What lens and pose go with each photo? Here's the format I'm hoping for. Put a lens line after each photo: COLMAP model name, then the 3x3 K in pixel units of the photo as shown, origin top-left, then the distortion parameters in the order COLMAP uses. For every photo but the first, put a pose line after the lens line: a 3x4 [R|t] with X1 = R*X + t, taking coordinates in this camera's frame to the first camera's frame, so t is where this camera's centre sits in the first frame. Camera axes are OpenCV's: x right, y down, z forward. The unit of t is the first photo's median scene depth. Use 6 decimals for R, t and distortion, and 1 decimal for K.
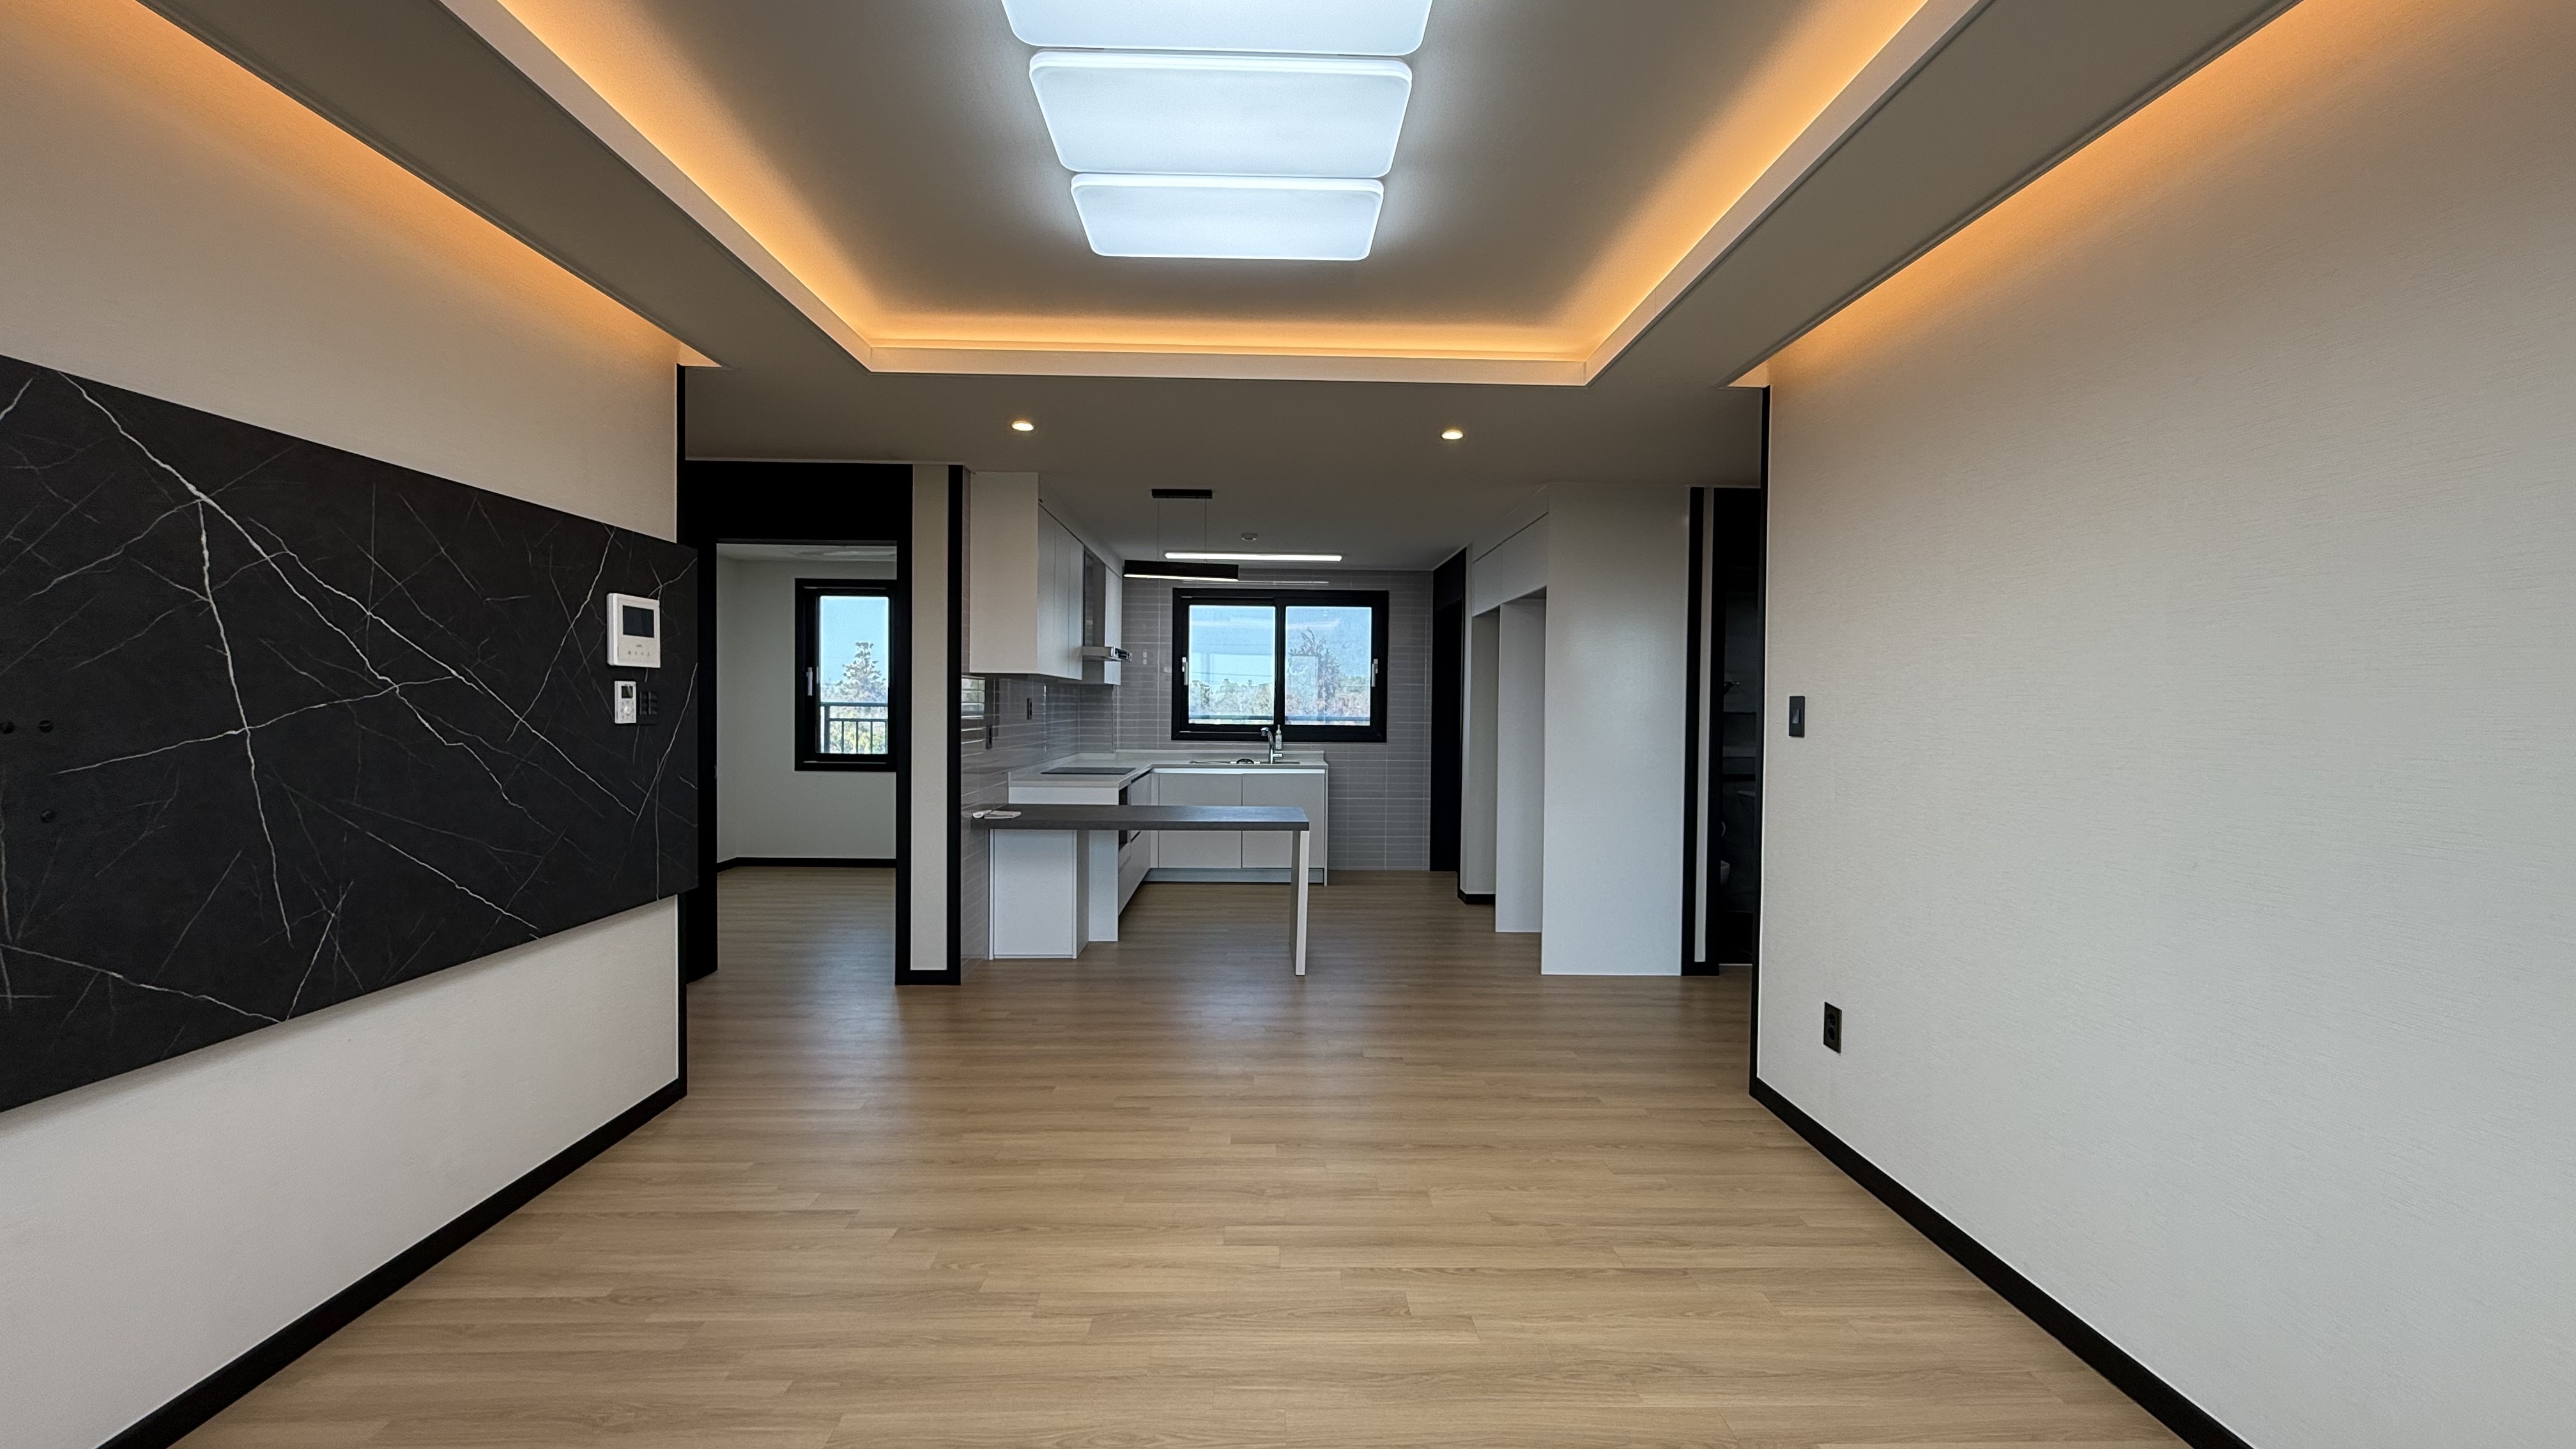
lens RADIAL K [[1033.2, 0, 1287.8], [0, 1033.2, 719.1], [0, 0, 1]] dist [-0.001047, 0.000567]
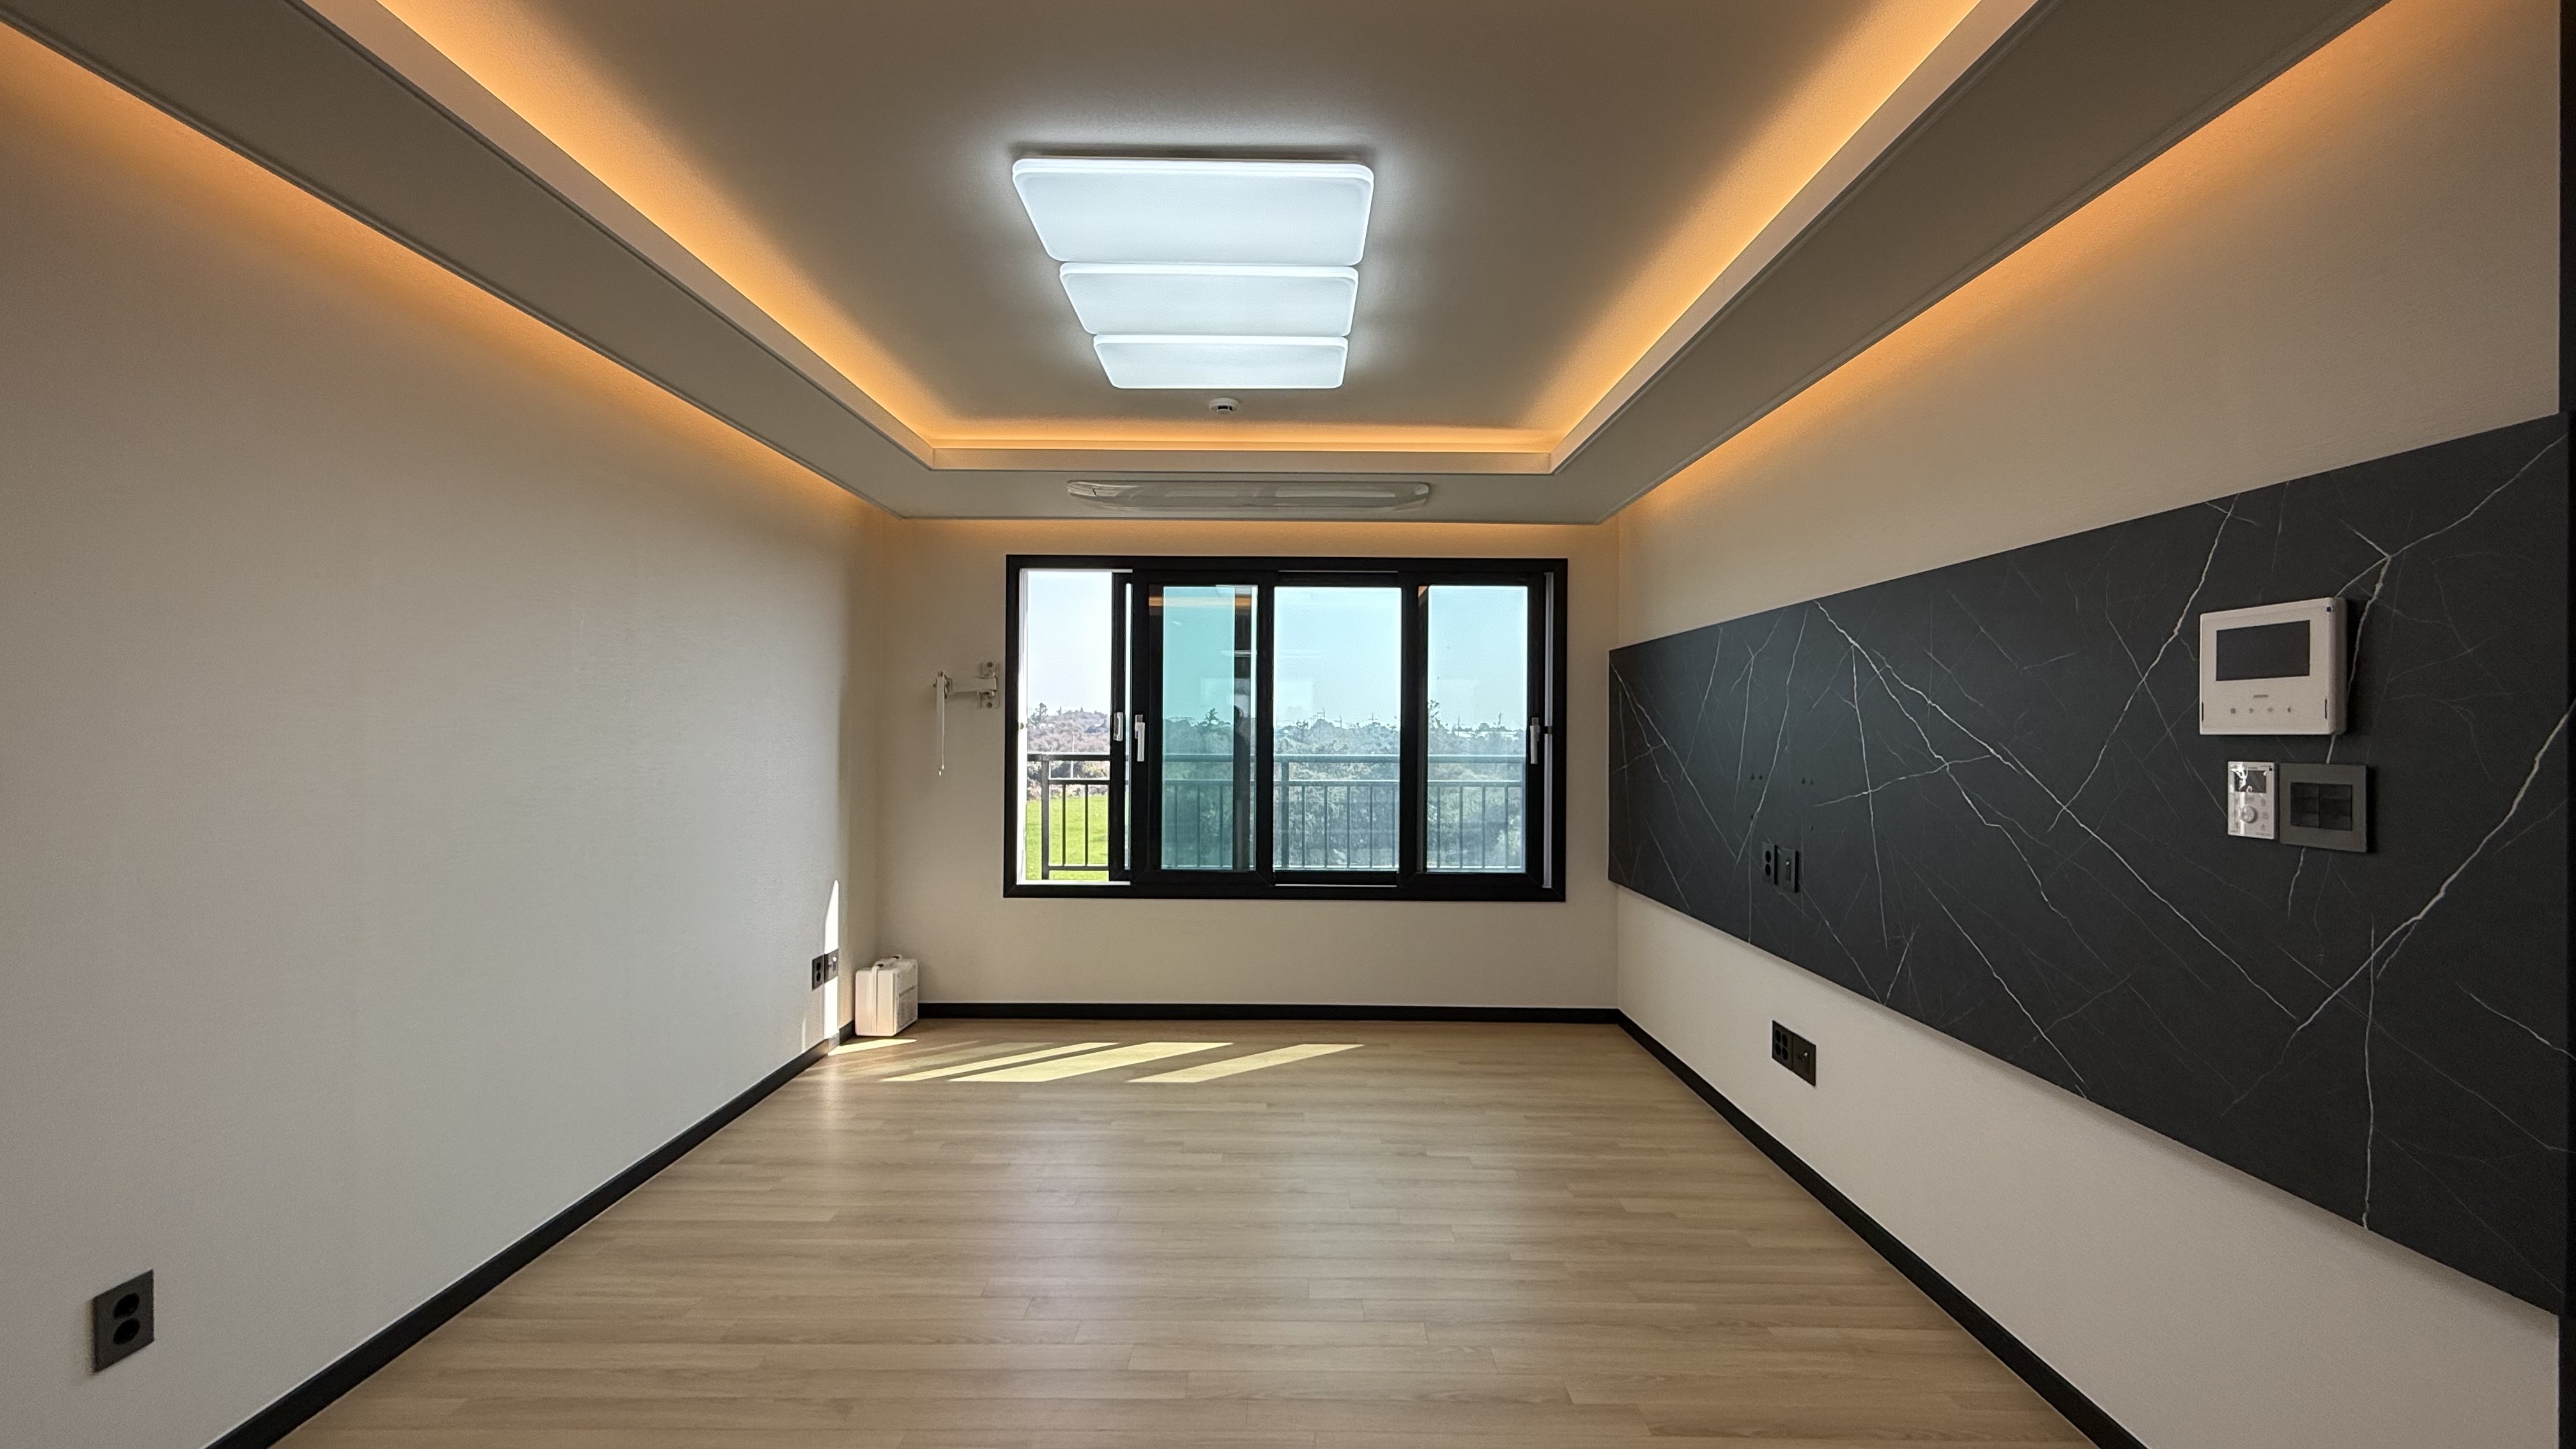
lens RADIAL K [[1033.2, 0, 1288.9], [0, 1033.2, 729.4], [0, 0, 1]] dist [-0.001047, 0.000567]
pose [[-0.999473, -0.017001, 0.027665, -0.062184], [-0.016689, 0.999795, 0.011453, -0.023434], [-0.027854, 0.010985, -0.999552, 0.712835]]
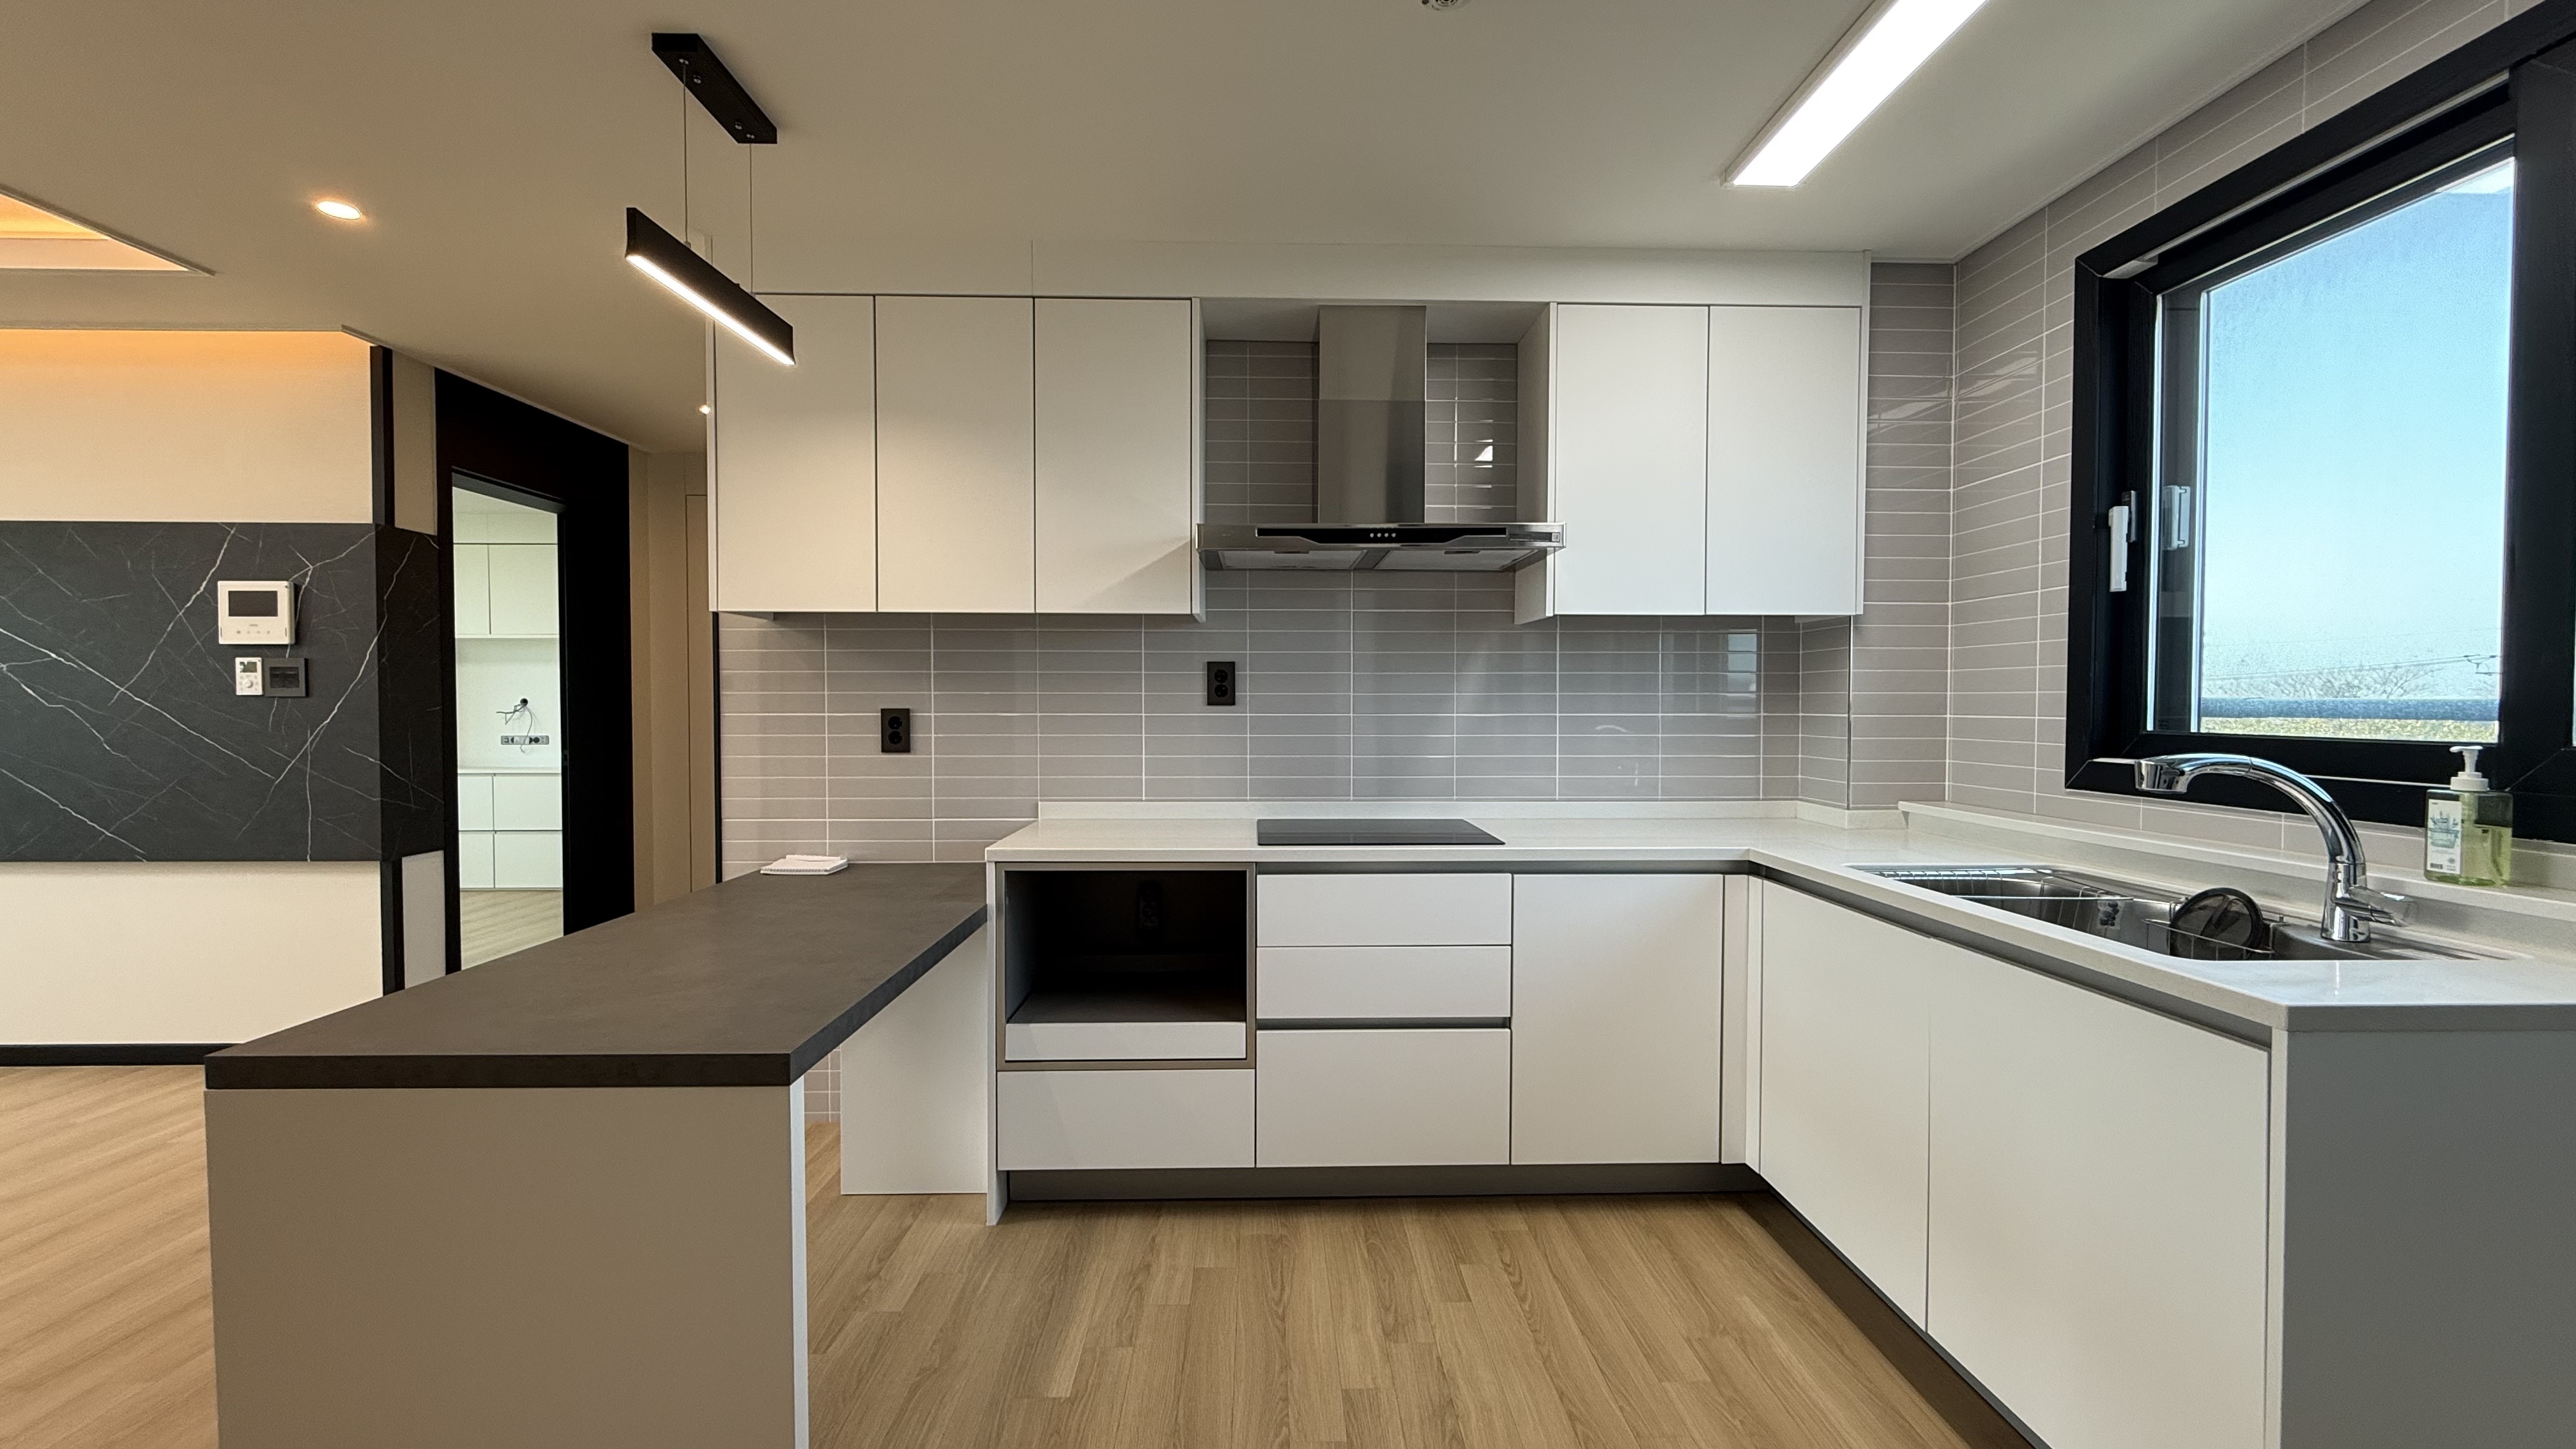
lens RADIAL K [[1033.2, 0, 1284.2], [0, 1033.2, 724.8], [0, 0, 1]] dist [-0.001047, 0.000567]
pose [[0.000775, 0.011250, -0.999936, 0.221392], [-0.014777, 0.999828, 0.011238, 0.003368], [0.999891, 0.014767, 0.000941, 0.966679]]
